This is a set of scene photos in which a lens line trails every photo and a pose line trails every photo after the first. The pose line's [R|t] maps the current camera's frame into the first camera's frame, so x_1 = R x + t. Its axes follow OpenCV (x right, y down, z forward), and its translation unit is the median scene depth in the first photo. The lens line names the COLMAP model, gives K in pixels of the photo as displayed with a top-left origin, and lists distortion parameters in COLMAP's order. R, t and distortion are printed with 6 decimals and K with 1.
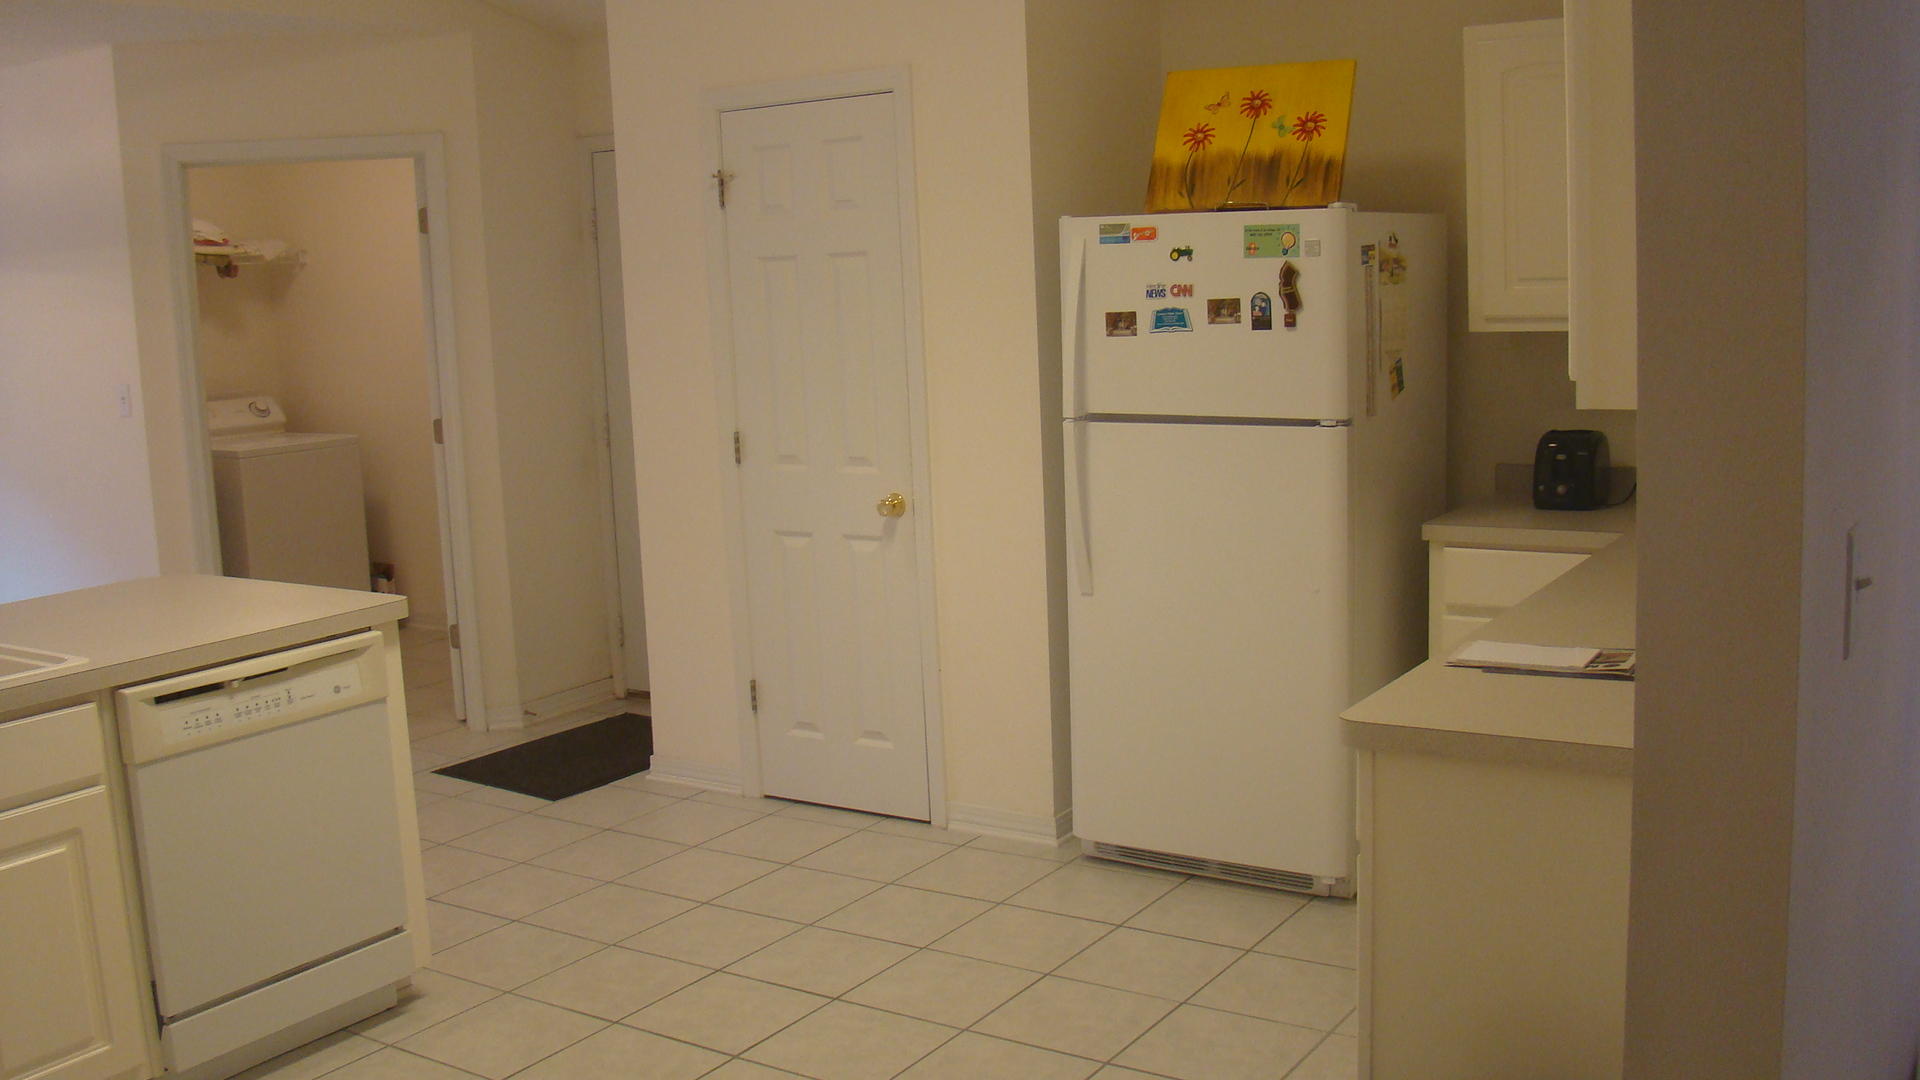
lens RADIAL K [[1790.8, 0, 969.5], [0, 1790.8, 543.7], [0, 0, 1]] dist [-0.131491, 0.000000]
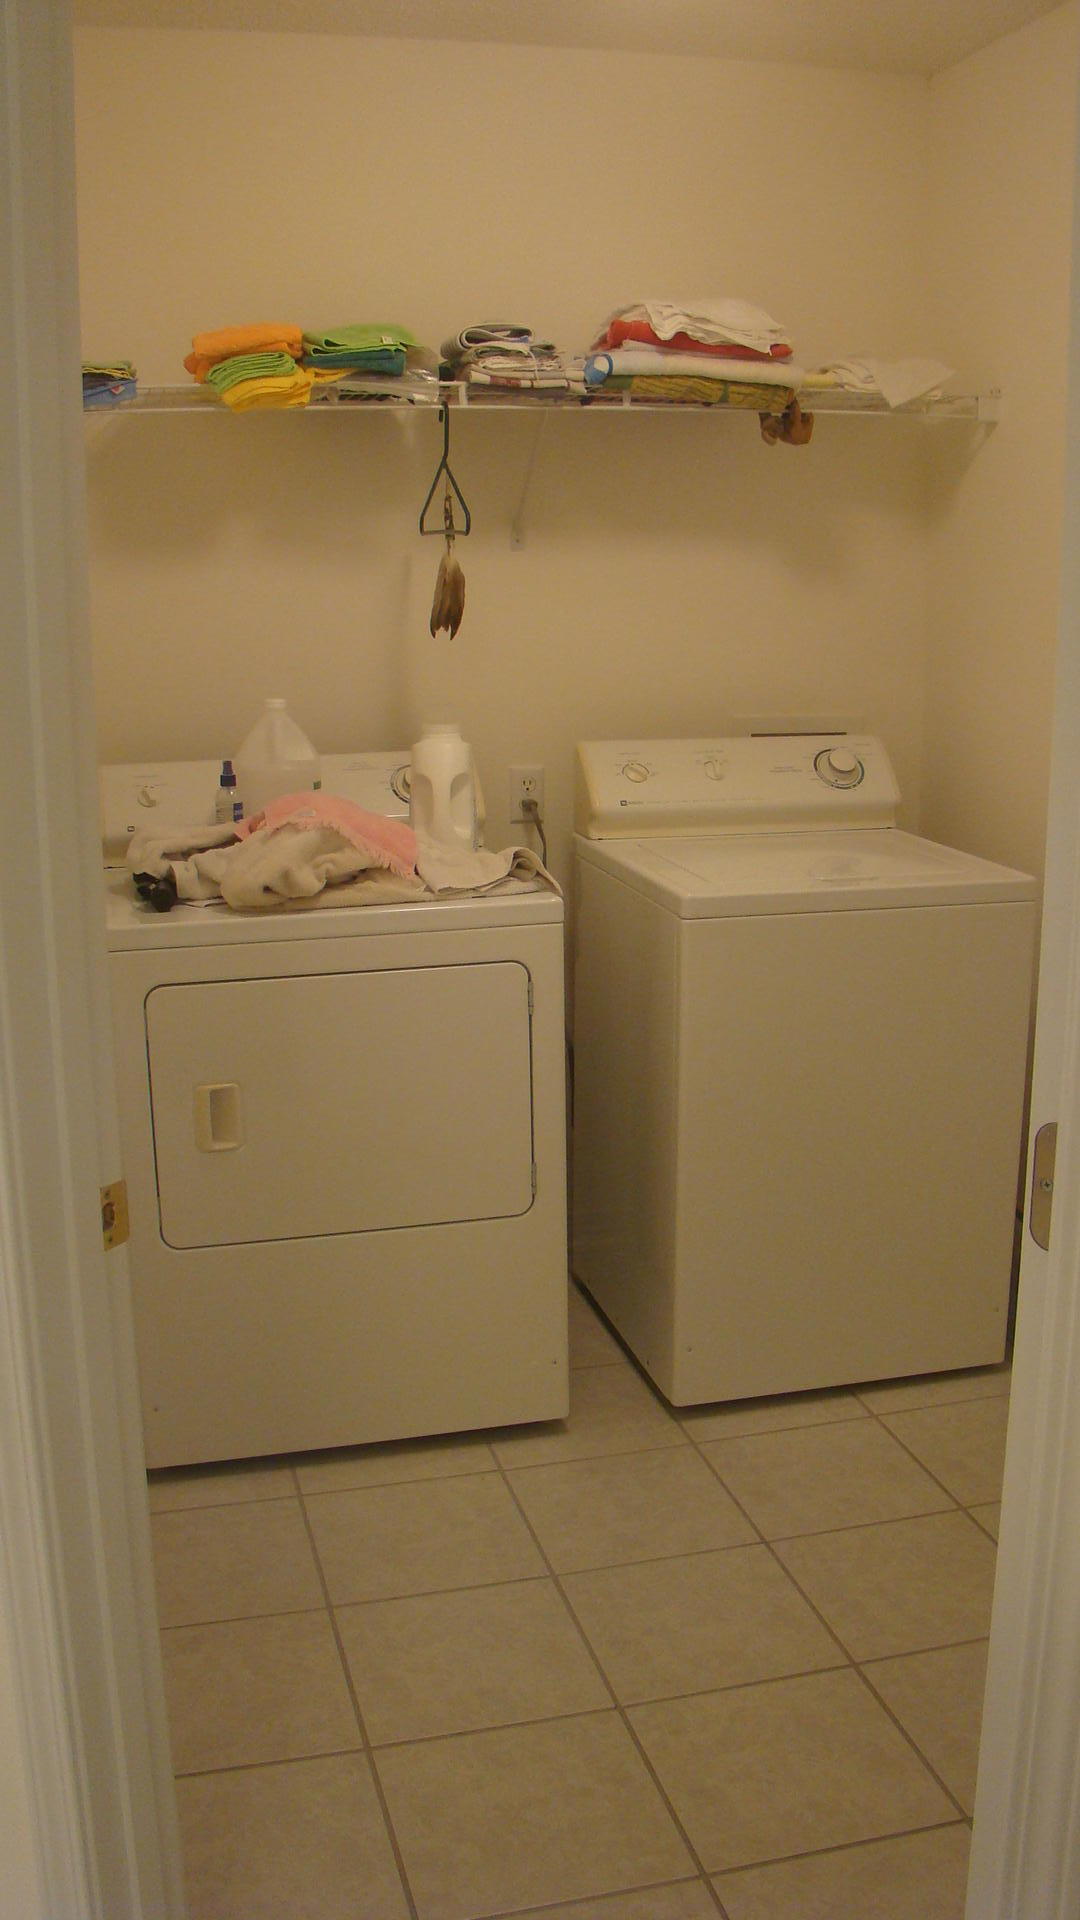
lens RADIAL K [[1790.8, 0, 538.9], [0, 1790.8, 961.6], [0, 0, 1]] dist [-0.131491, 0.000000]
pose [[0.731571, 0.181860, -0.657062, -0.249948], [-0.123268, 0.983166, 0.134872, -0.117640], [0.670529, -0.017674, 0.741673, 0.935452]]
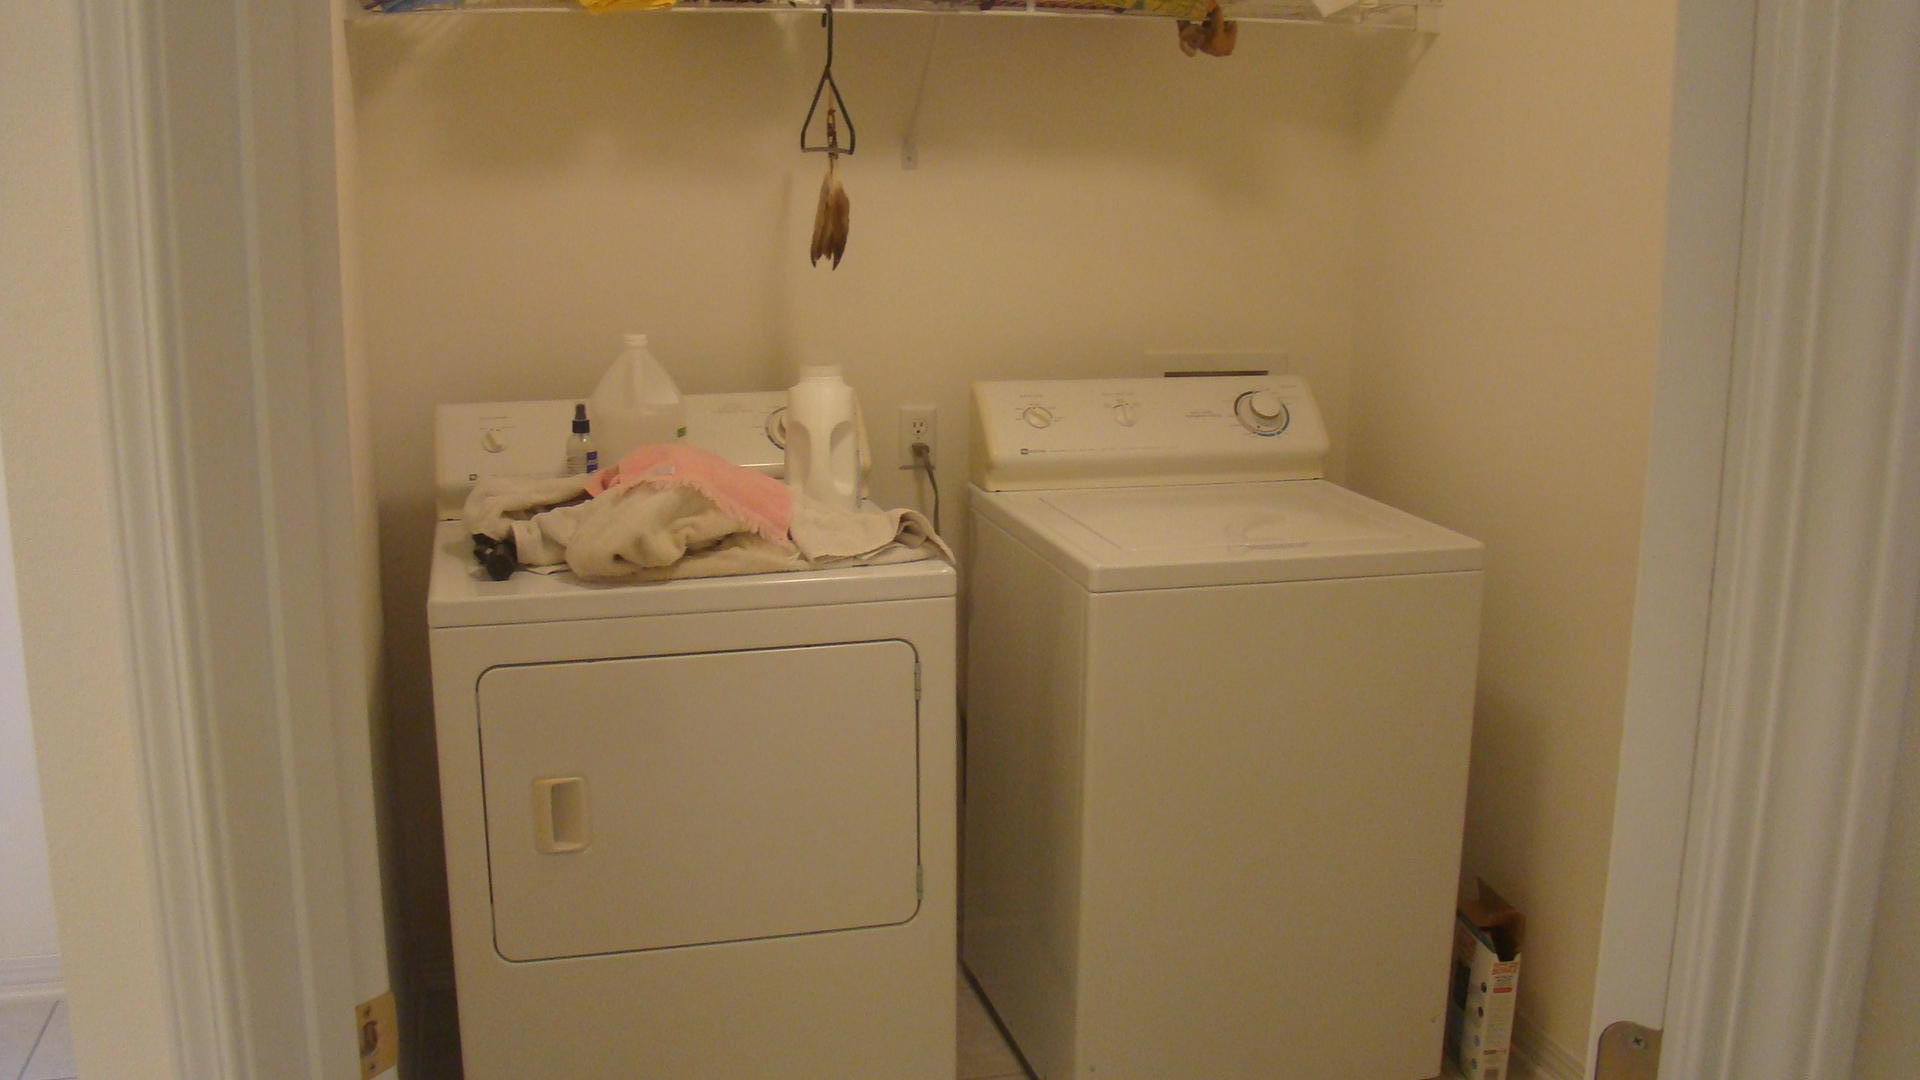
lens RADIAL K [[1790.8, 0, 950.0], [0, 1790.8, 534.3], [0, 0, 1]] dist [-0.131491, 0.000000]
pose [[0.735681, 0.177544, -0.653645, -0.291629], [-0.133546, 0.984112, 0.116999, -0.128161], [0.664032, 0.001218, 0.747703, 0.981275]]
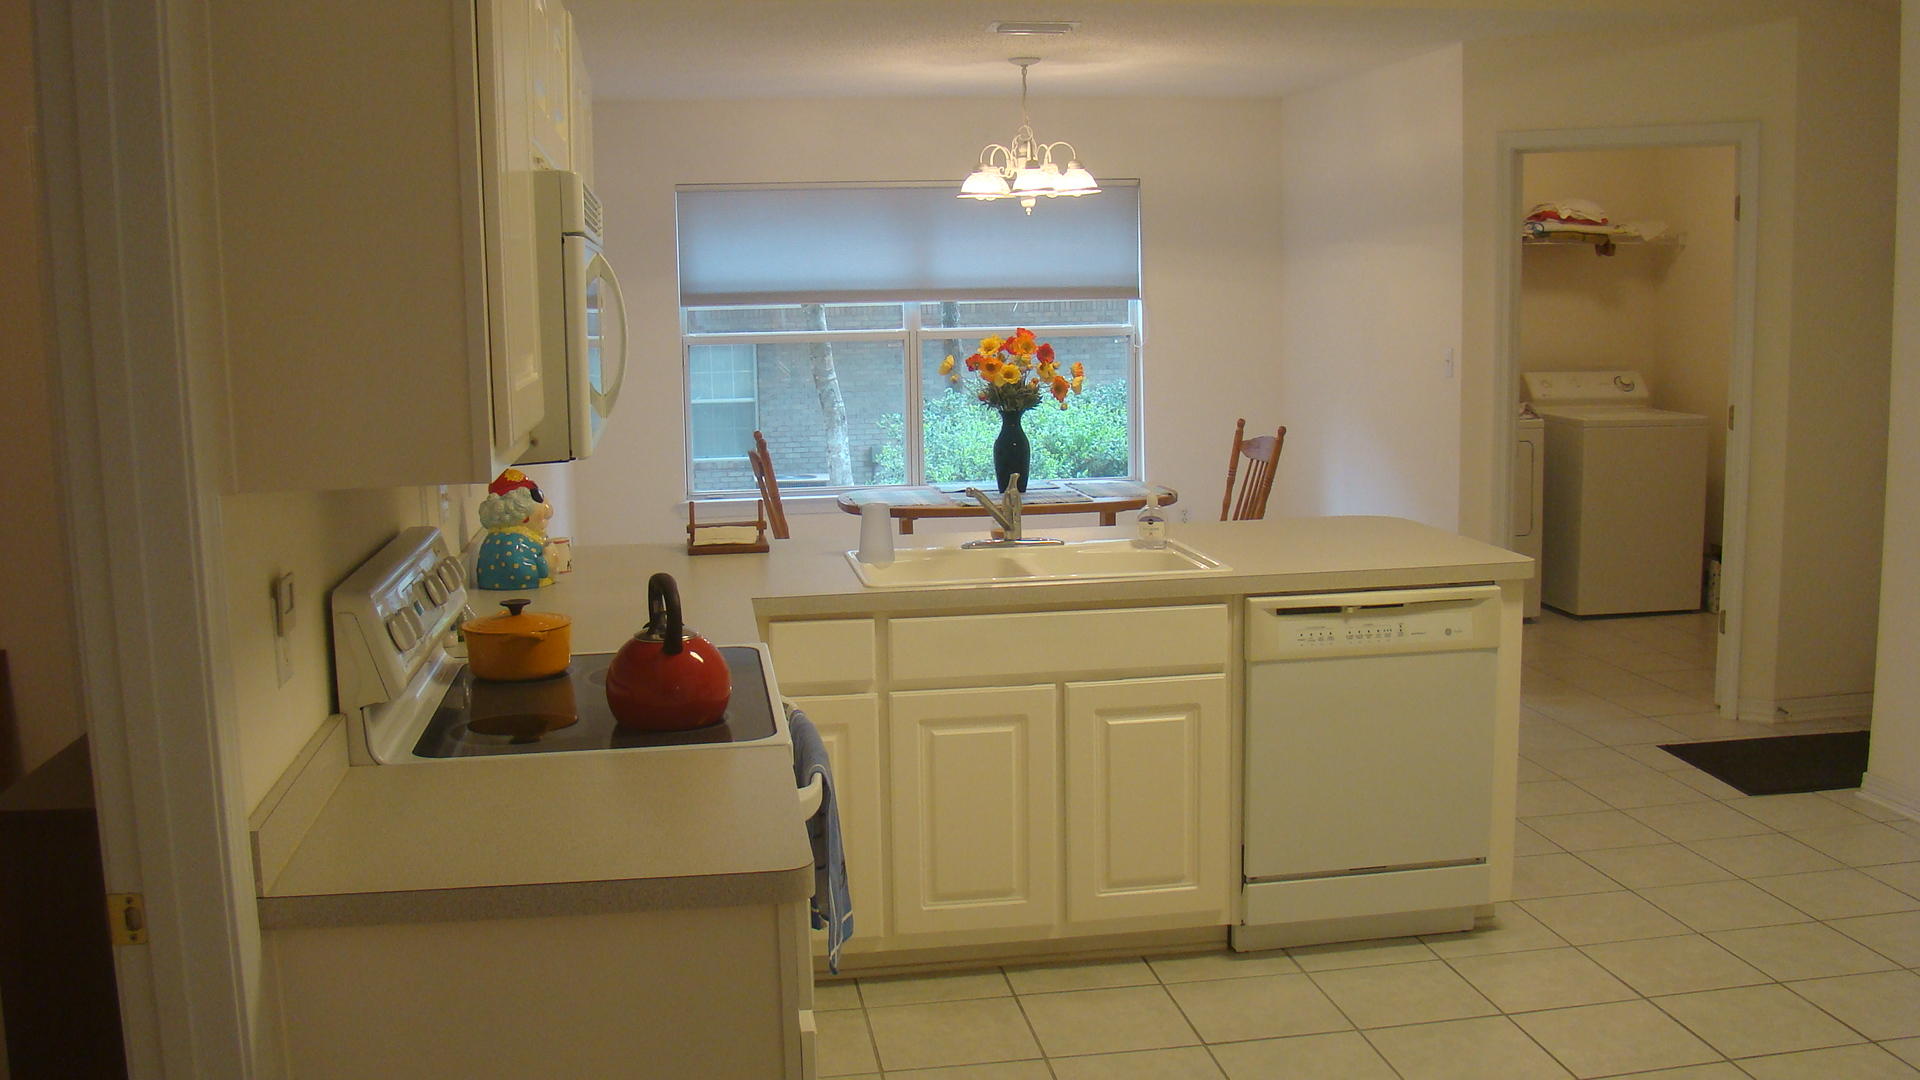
lens RADIAL K [[1790.8, 0, 955.3], [0, 1790.8, 536.8], [0, 0, 1]] dist [-0.131491, 0.000000]
pose [[0.666833, 0.128600, -0.734027, 0.158614], [-0.121032, 0.990609, 0.063601, -0.006563], [0.735313, 0.046429, 0.676135, 0.007177]]
